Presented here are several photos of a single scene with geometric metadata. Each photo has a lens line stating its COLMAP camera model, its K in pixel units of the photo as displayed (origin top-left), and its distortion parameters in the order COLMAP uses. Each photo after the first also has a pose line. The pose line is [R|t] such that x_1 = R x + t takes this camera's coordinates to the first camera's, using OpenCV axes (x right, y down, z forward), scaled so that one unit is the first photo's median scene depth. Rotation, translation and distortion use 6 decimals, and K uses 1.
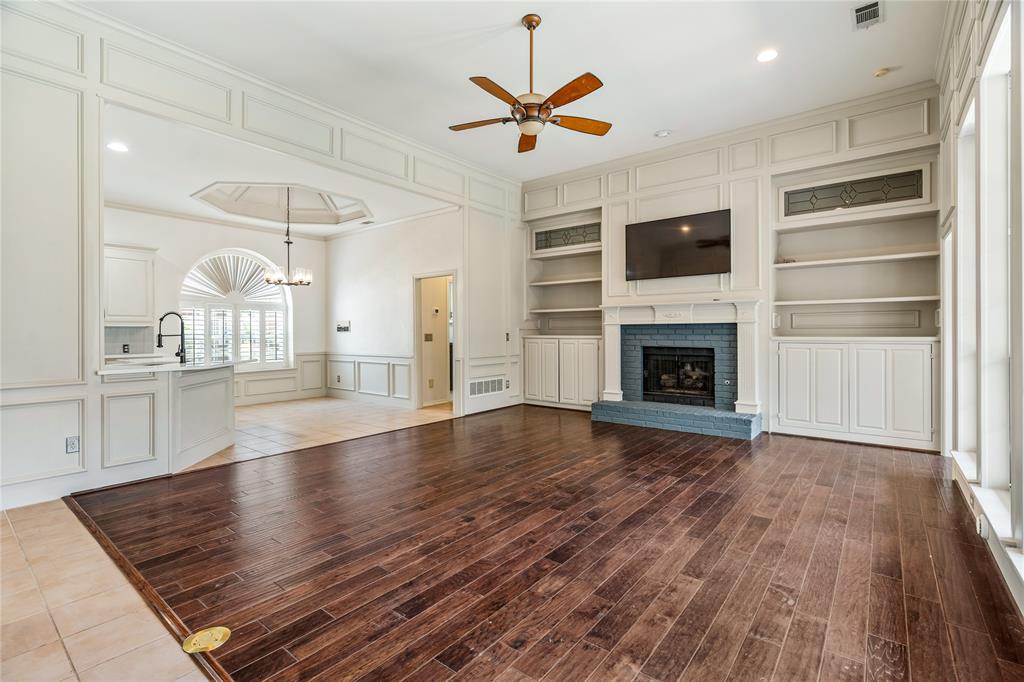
lens RADIAL K [[466.7, 0, 506.6], [0, 466.7, 332.2], [0, 0, 1]] dist [-0.004252, 0.002504]
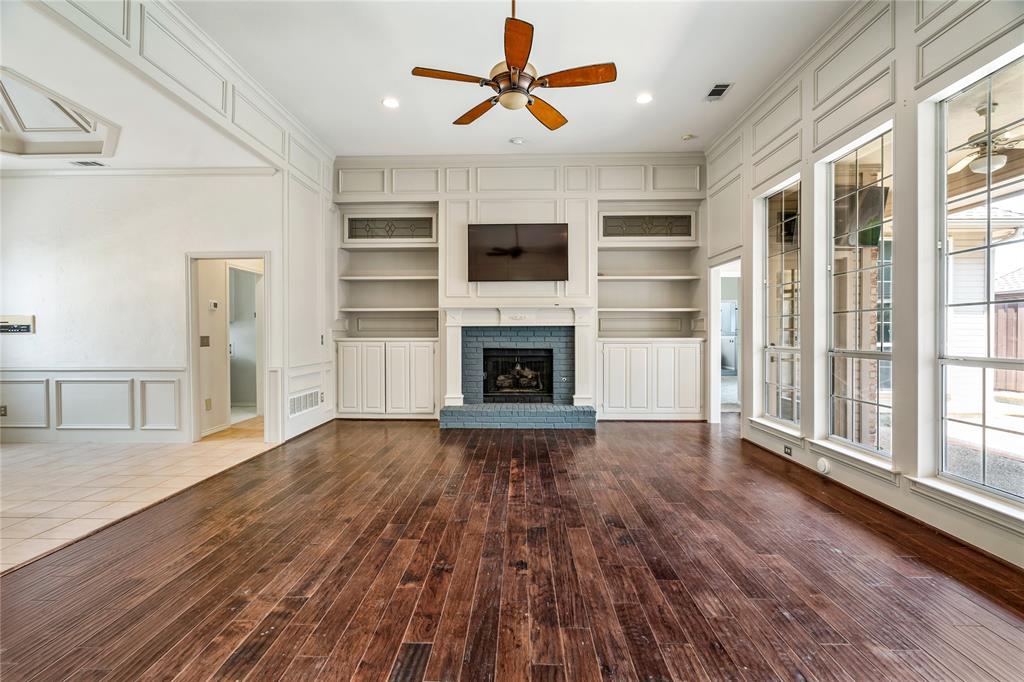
lens RADIAL K [[466.7, 0, 505.1], [0, 466.7, 336.4], [0, 0, 1]] dist [-0.004252, 0.002504]
pose [[0.800446, -0.001919, 0.599402, -0.303584], [-0.000776, 0.999991, 0.004238, 0.000335], [-0.599404, -0.003857, 0.800437, 0.191668]]
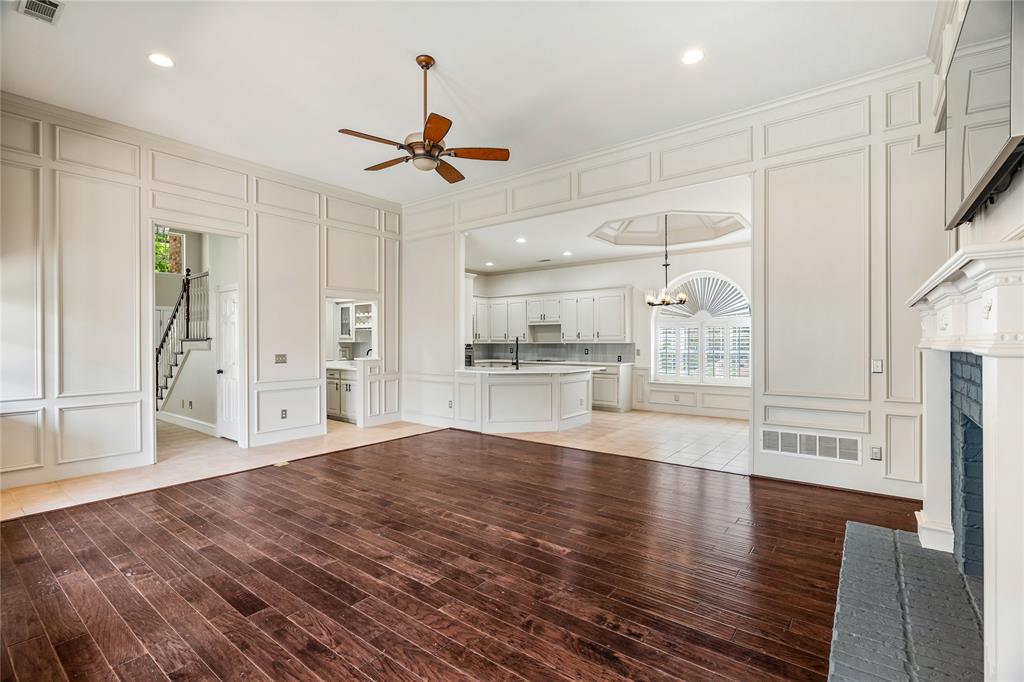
lens RADIAL K [[466.7, 0, 512.6], [0, 466.7, 344.7], [0, 0, 1]] dist [-0.004252, 0.002504]
pose [[0.023535, 0.012228, -0.999648, 0.692574], [0.003191, 0.999919, 0.012306, -0.029403], [0.999718, -0.003479, 0.023494, 0.732622]]
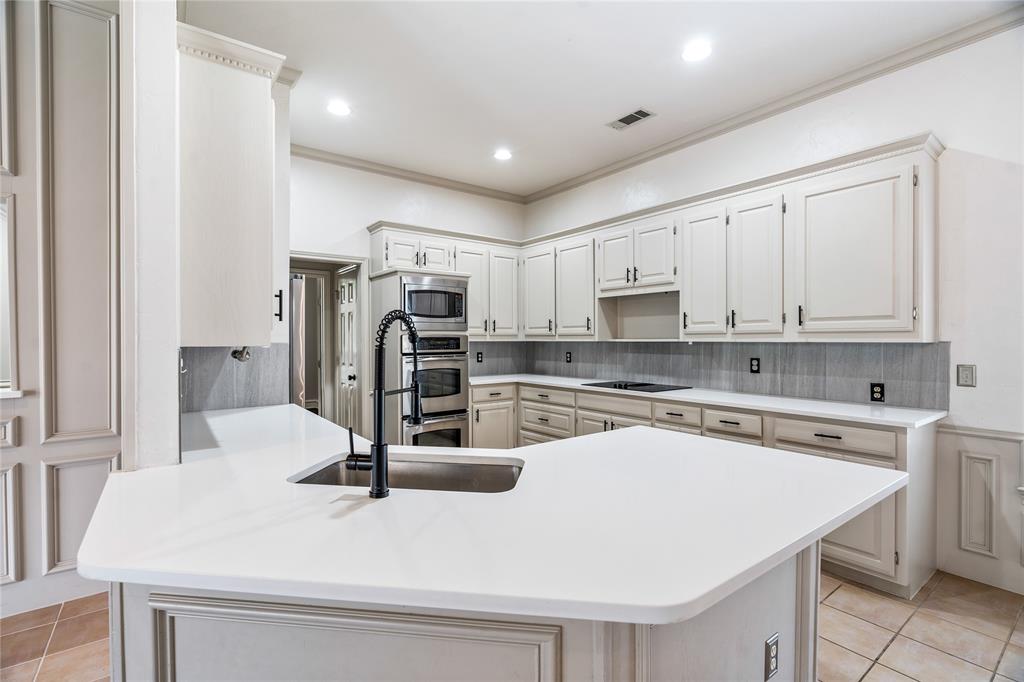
lens RADIAL K [[466.7, 0, 510.1], [0, 466.7, 341.9], [0, 0, 1]] dist [-0.004252, 0.002504]
pose [[-0.249912, 0.014130, -0.968166, -0.348720], [0.003671, 0.999900, 0.013645, -0.022439], [0.968262, -0.000144, -0.249939, 0.886856]]
